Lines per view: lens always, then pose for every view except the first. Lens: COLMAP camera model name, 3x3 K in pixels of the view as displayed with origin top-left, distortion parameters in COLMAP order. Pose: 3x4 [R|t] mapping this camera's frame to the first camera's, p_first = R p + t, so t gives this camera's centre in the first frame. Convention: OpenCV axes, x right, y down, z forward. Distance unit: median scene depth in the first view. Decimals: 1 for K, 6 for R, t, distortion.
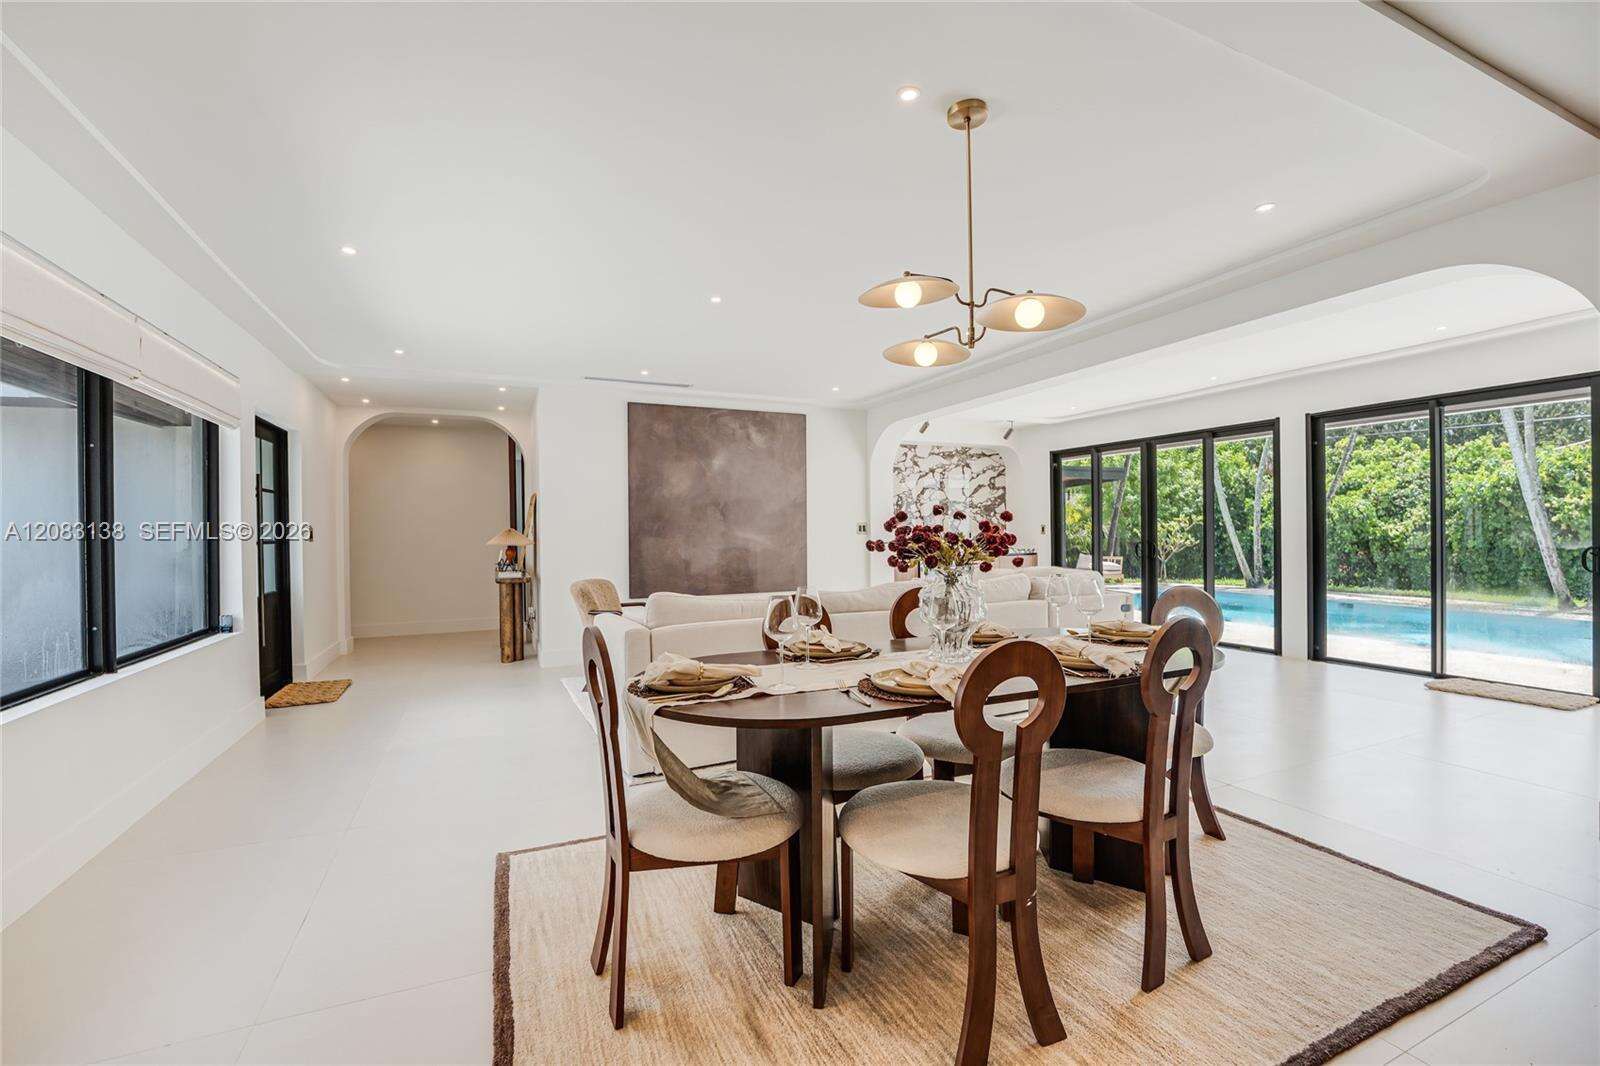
lens RADIAL K [[688.8, 0, 800.0], [0, 688.8, 533.0], [0, 0, 1]] dist [-0.018953, -0.000156]
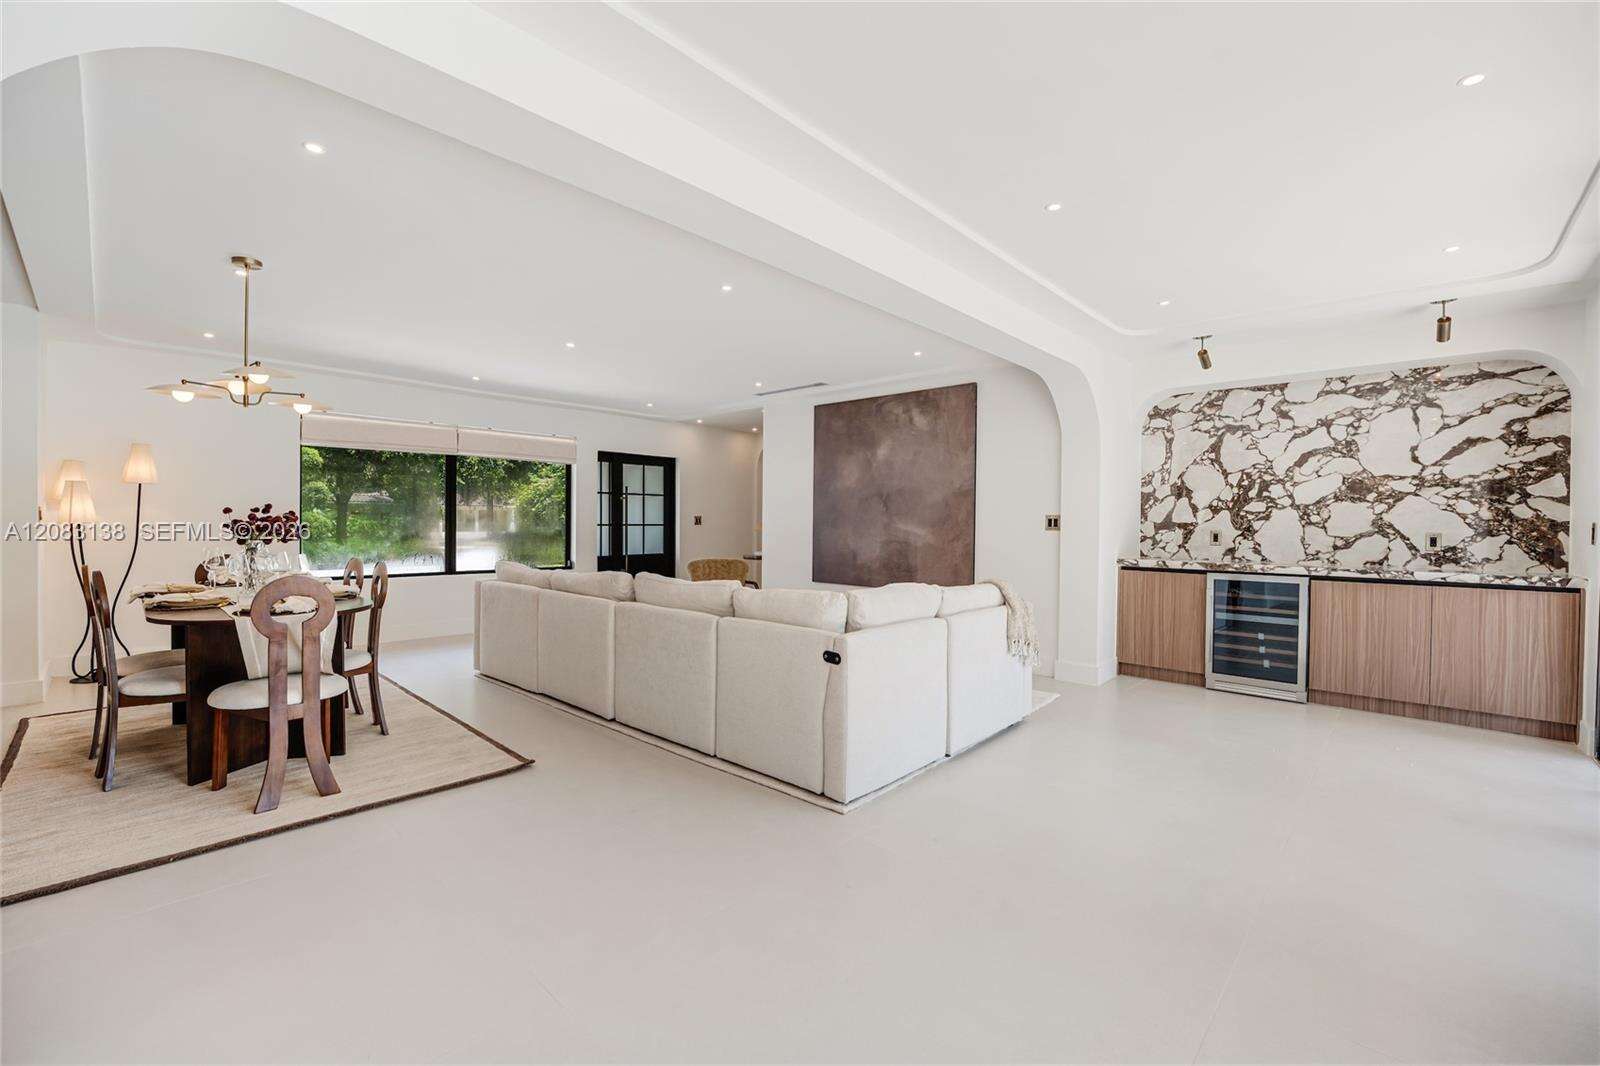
lens RADIAL K [[670.8, 0, 792.1], [0, 670.8, 528.0], [0, 0, 1]] dist [-0.015584, 0.000088]
pose [[0.378522, 0.023940, -0.925283, 0.692570], [-0.016530, 0.999681, 0.019103, -0.011060], [0.925445, 0.008064, 0.378797, 0.515051]]
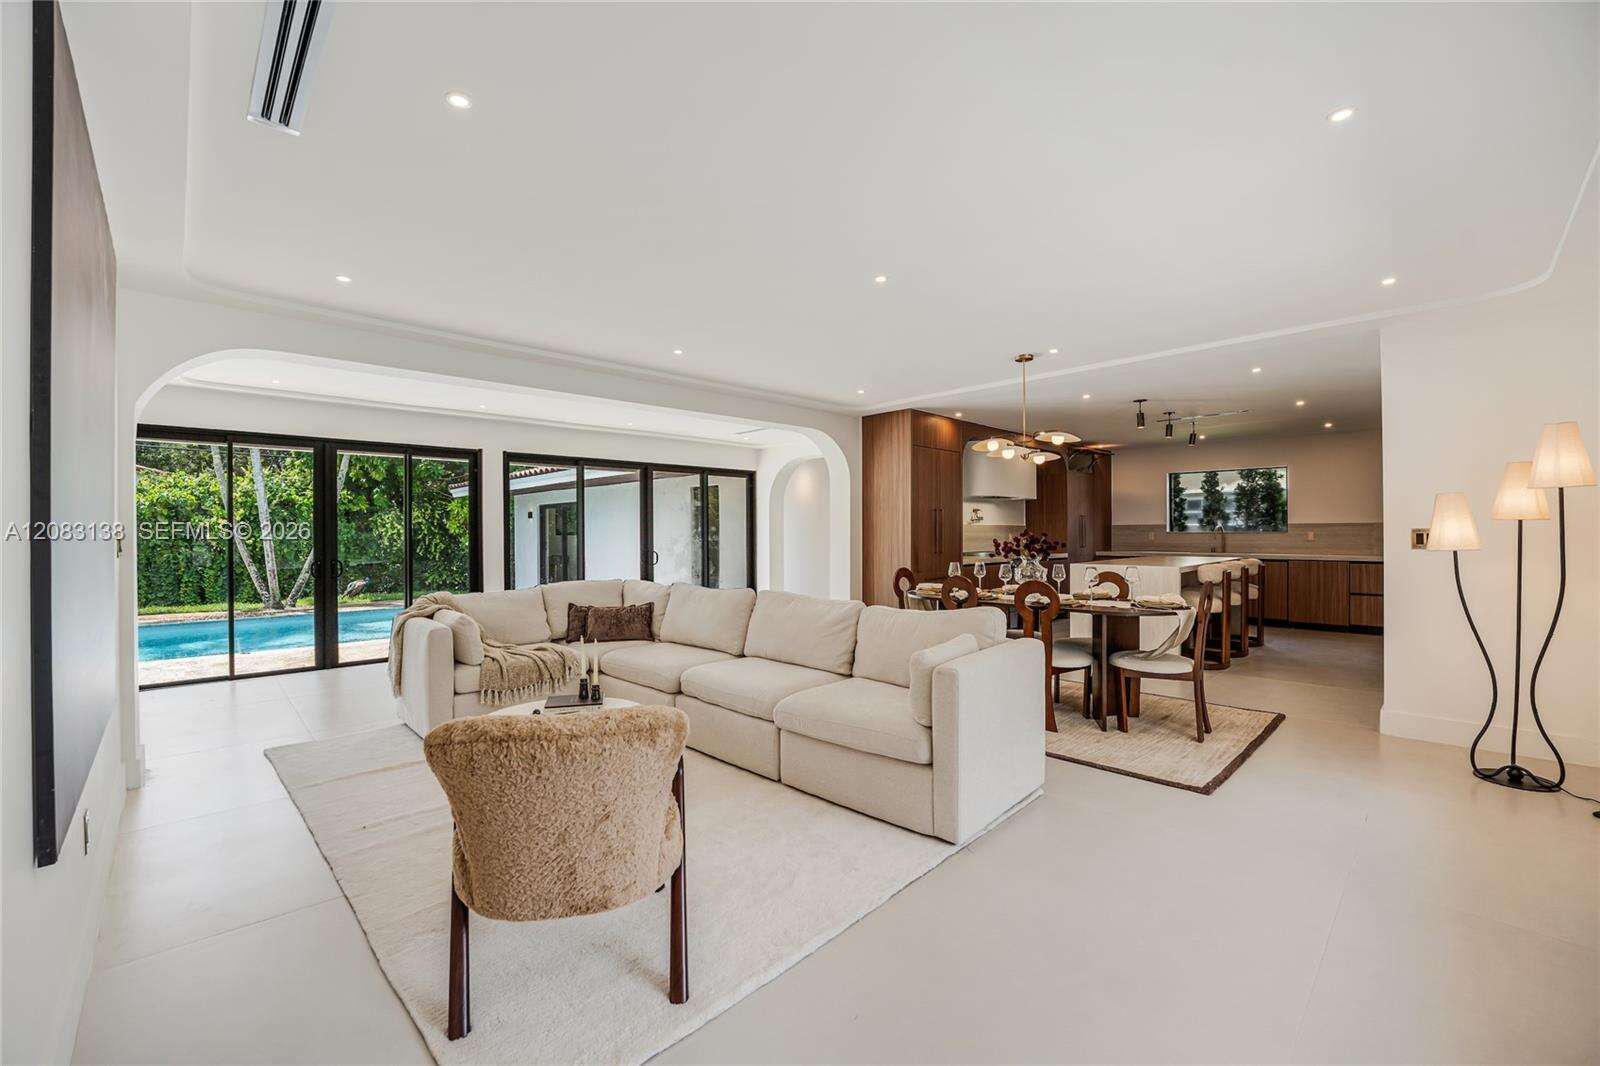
lens RADIAL K [[650.5, 0, 797.4], [0, 650.5, 531.4], [0, 0, 1]] dist [-0.026520, 0.003010]
pose [[-0.336260, 0.015876, 0.941635, -0.485420], [0.012968, 0.999841, -0.012226, -0.005309], [-0.941680, 0.008100, -0.336413, 0.778957]]
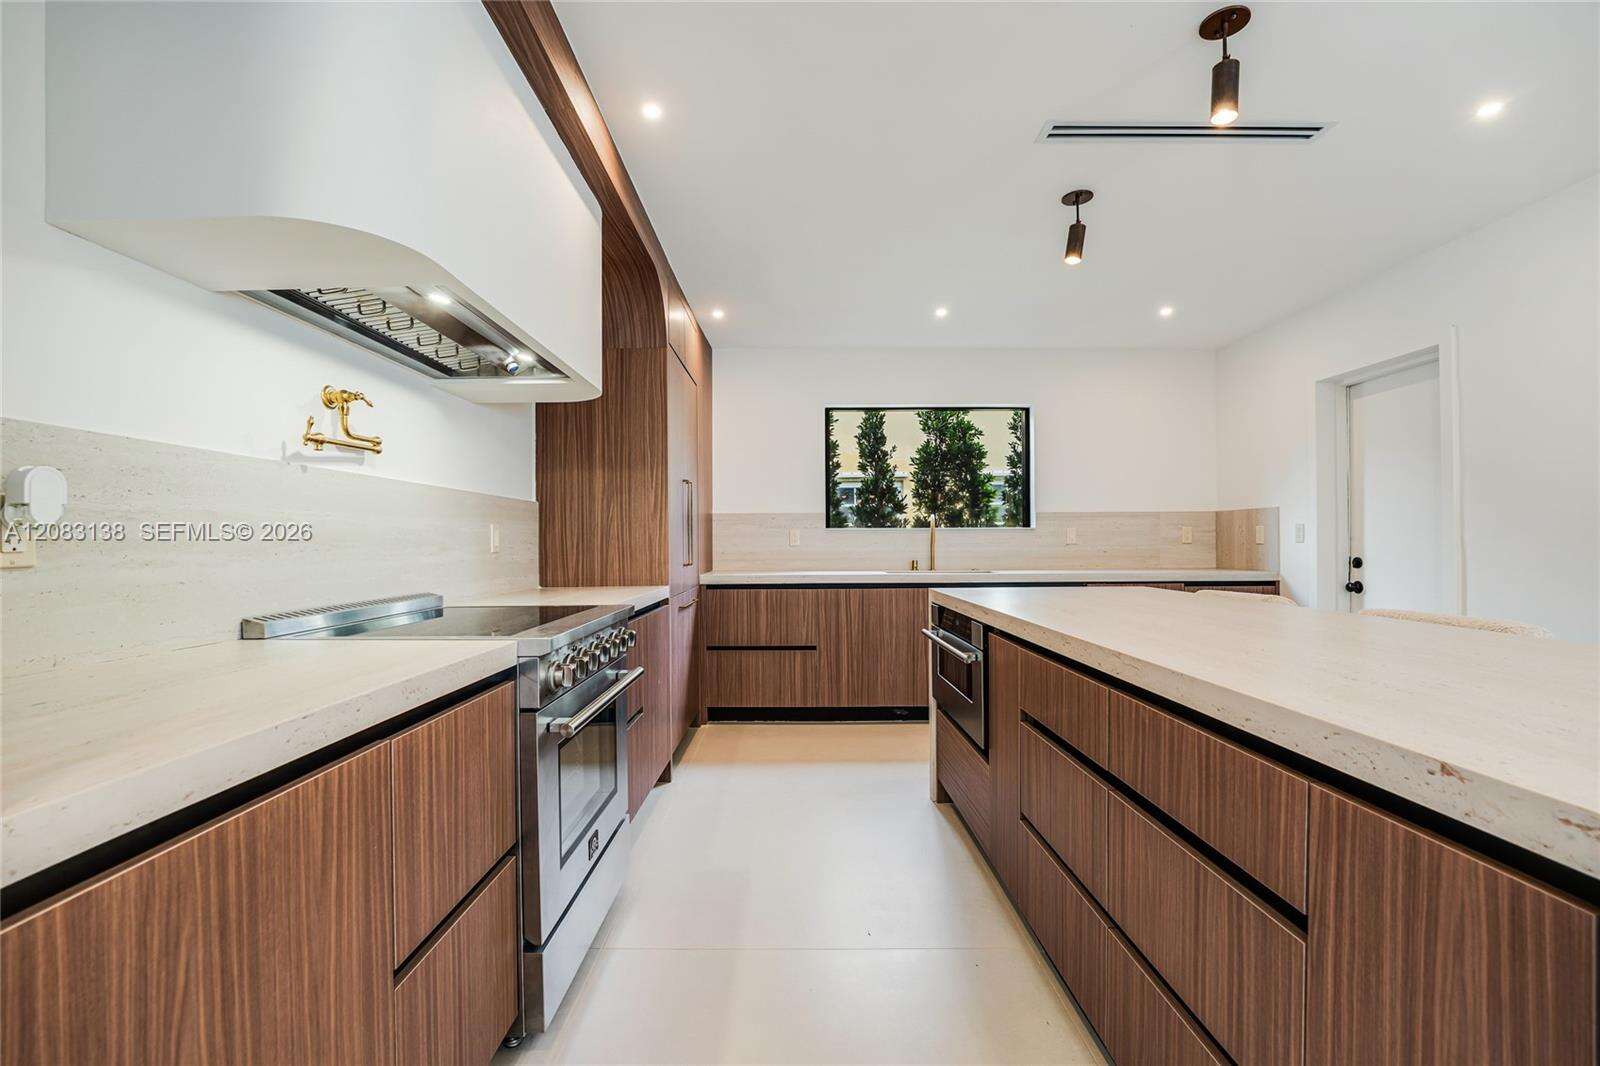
lens RADIAL K [[678.9, 0, 791.8], [0, 678.9, 537.4], [0, 0, 1]] dist [-0.016658, 0.000130]
pose [[-0.906490, 0.021486, 0.421680, 0.311289], [0.020028, 0.999768, -0.007888, 0.002935], [-0.421752, 0.001295, -0.906710, 0.194481]]
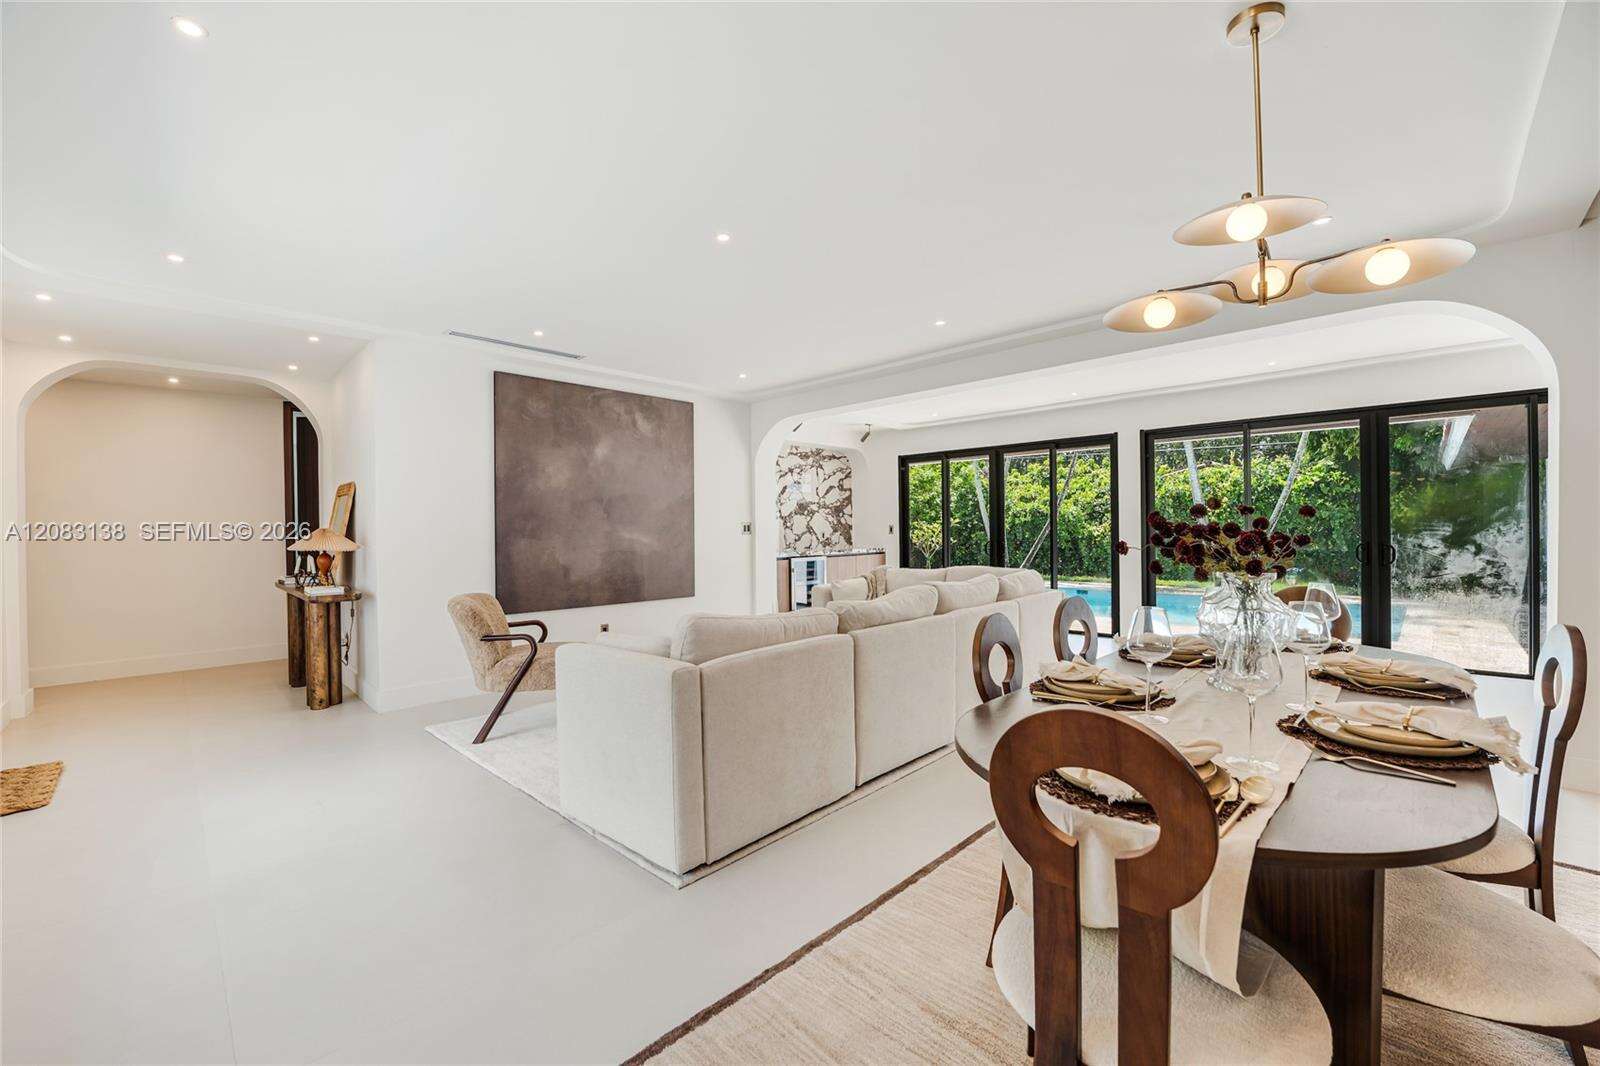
lens RADIAL K [[650.5, 0, 797.4], [0, 650.5, 531.4], [0, 0, 1]] dist [-0.026520, 0.003010]
pose [[0.934495, 0.000111, 0.355978, -0.174455], [0.001073, 0.999995, -0.003128, 0.000330], [-0.355976, 0.003305, 0.934489, 0.155486]]
